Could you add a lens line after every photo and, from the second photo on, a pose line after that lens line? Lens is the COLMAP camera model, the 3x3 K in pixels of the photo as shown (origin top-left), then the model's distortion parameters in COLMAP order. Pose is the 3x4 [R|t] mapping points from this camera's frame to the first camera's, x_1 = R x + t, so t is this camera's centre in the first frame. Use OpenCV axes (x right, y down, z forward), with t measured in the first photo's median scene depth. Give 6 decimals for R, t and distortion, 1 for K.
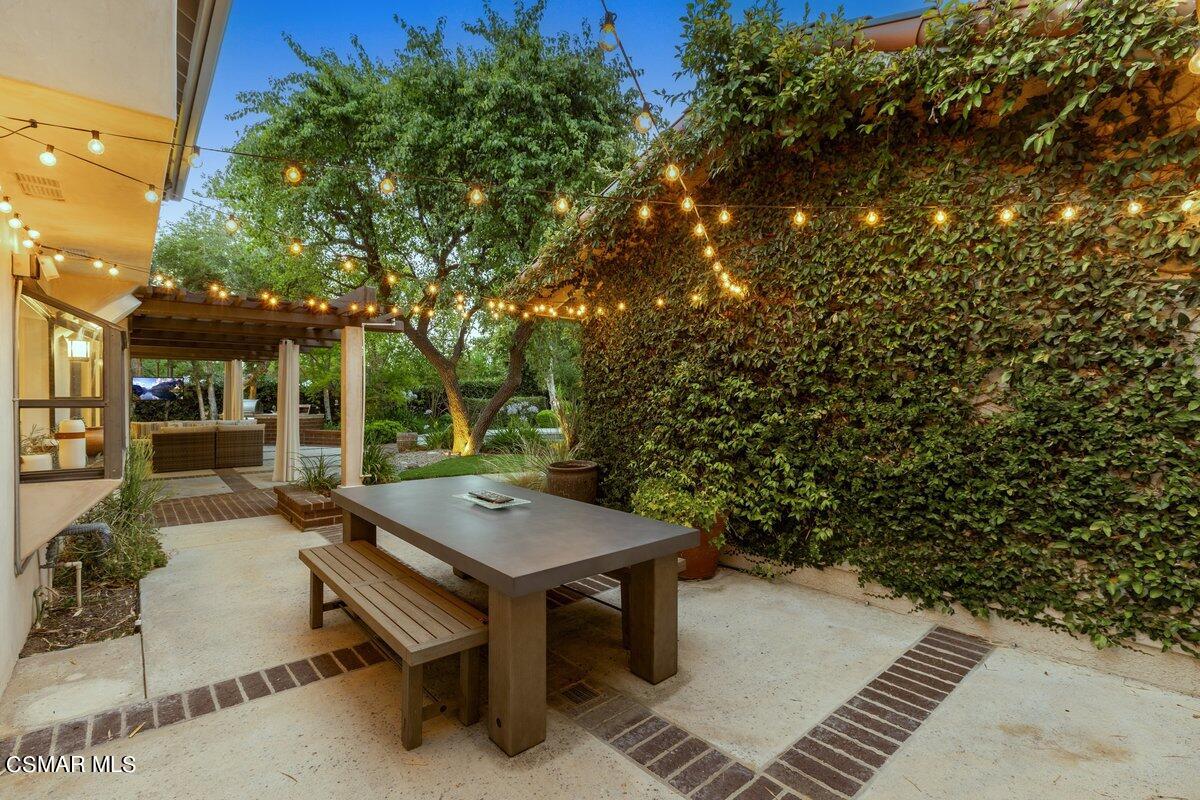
lens RADIAL K [[537.3, 0, 601.5], [0, 537.3, 397.8], [0, 0, 1]] dist [0.000833, -0.000459]
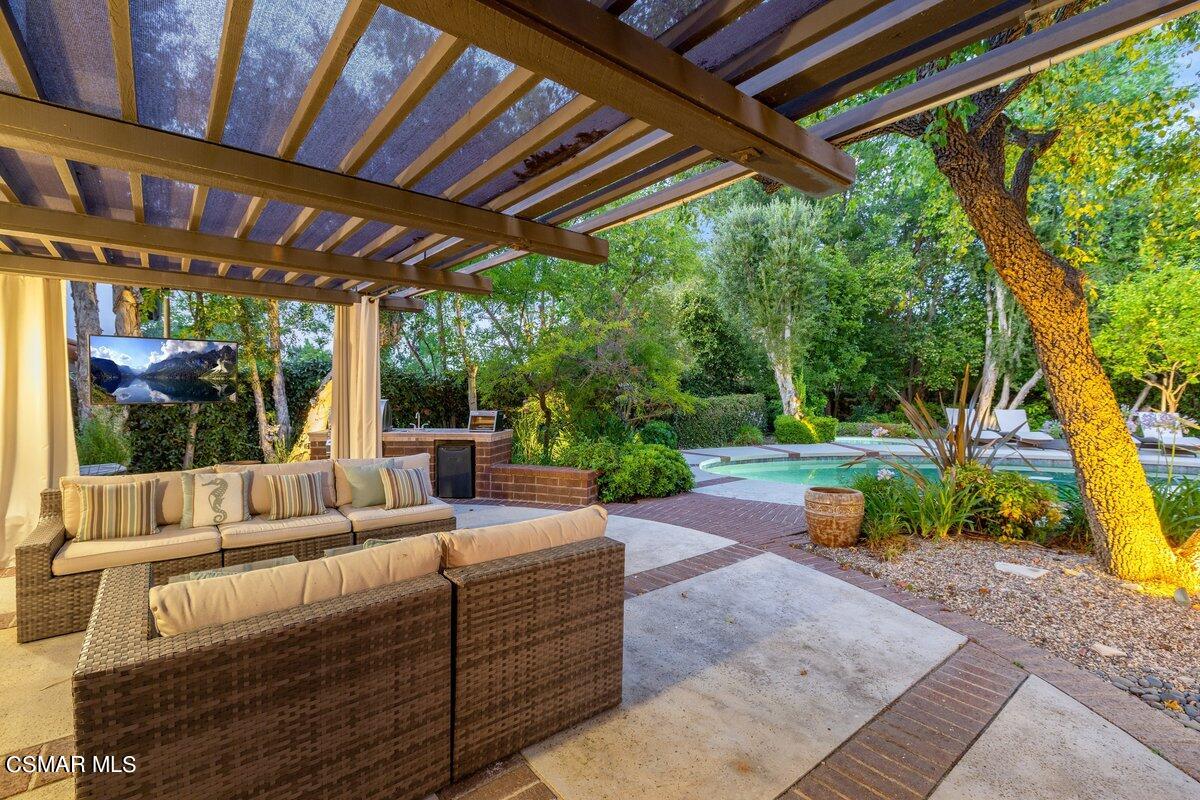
lens RADIAL K [[537.3, 0, 601.5], [0, 537.3, 397.8], [0, 0, 1]] dist [0.000833, -0.000459]
pose [[0.999402, 0.003614, -0.034375, -0.393637], [-0.003448, 0.999982, 0.004896, -0.001596], [0.034392, -0.004774, 0.999397, 0.489682]]
